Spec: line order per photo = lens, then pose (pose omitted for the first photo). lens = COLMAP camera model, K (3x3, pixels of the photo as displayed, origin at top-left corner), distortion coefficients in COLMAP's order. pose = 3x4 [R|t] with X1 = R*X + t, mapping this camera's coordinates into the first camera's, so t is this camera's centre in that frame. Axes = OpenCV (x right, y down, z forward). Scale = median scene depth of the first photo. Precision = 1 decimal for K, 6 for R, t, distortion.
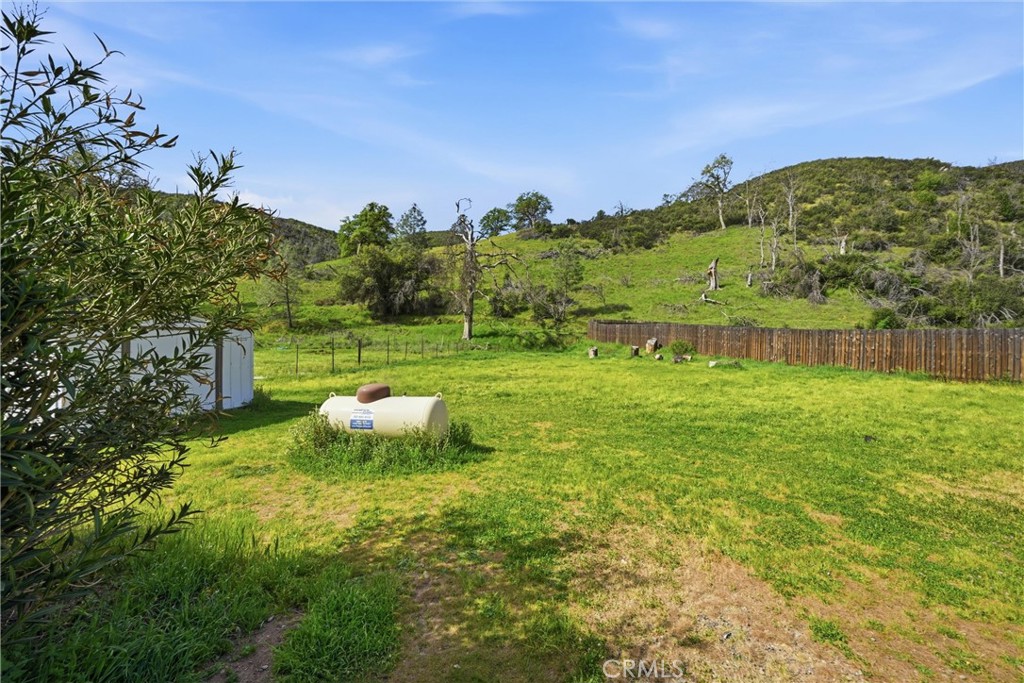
lens RADIAL K [[420.9, 0, 514.8], [0, 420.9, 339.7], [0, 0, 1]] dist [-0.004223, -0.000087]
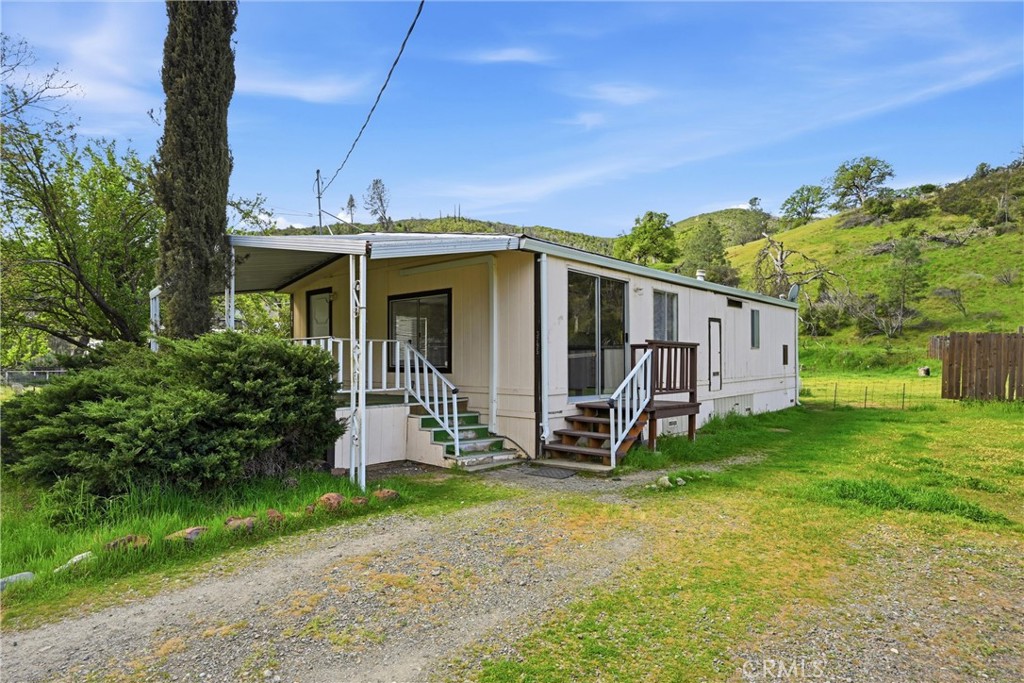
lens RADIAL K [[556.8, 0, 518.2], [0, 556.8, 364.6], [0, 0, 1]] dist [-0.000436, -0.000274]
pose [[0.866991, -0.014489, -0.498113, 0.007105], [0.015102, 0.999882, -0.002799, 0.001632], [0.498095, -0.005096, 0.867108, -0.321123]]
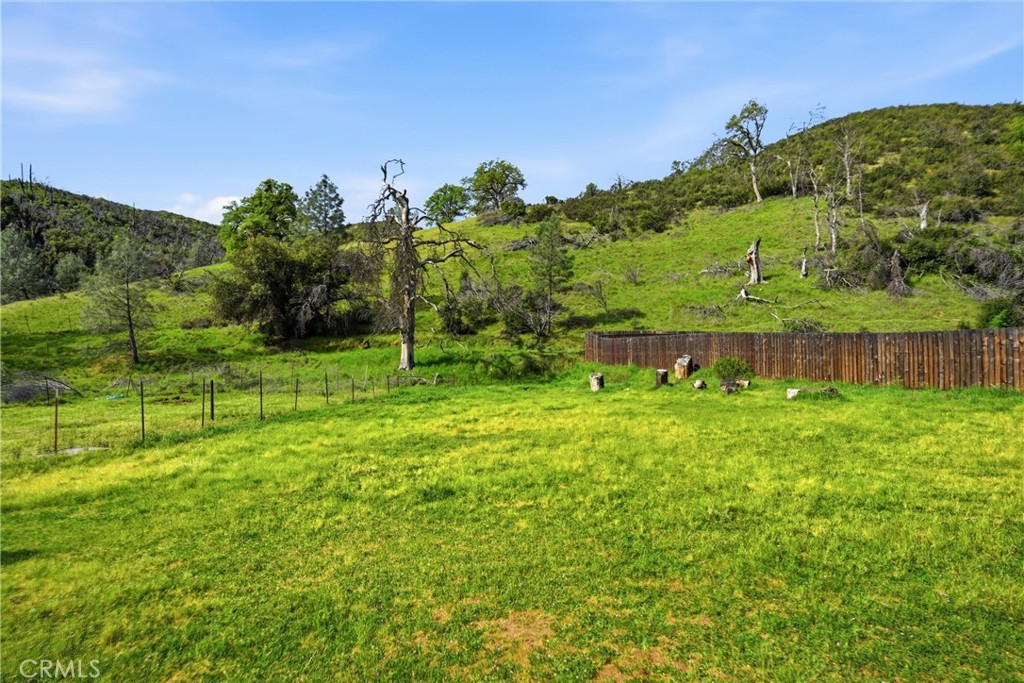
lens RADIAL K [[570.4, 0, 512.9], [0, 570.4, 349.7], [0, 0, 1]] dist [0.001567, 0.000274]
pose [[0.997556, -0.044153, 0.054160, 0.005457], [0.045548, 0.998654, -0.024803, -0.001677], [-0.052992, 0.027209, 0.998224, 0.065460]]
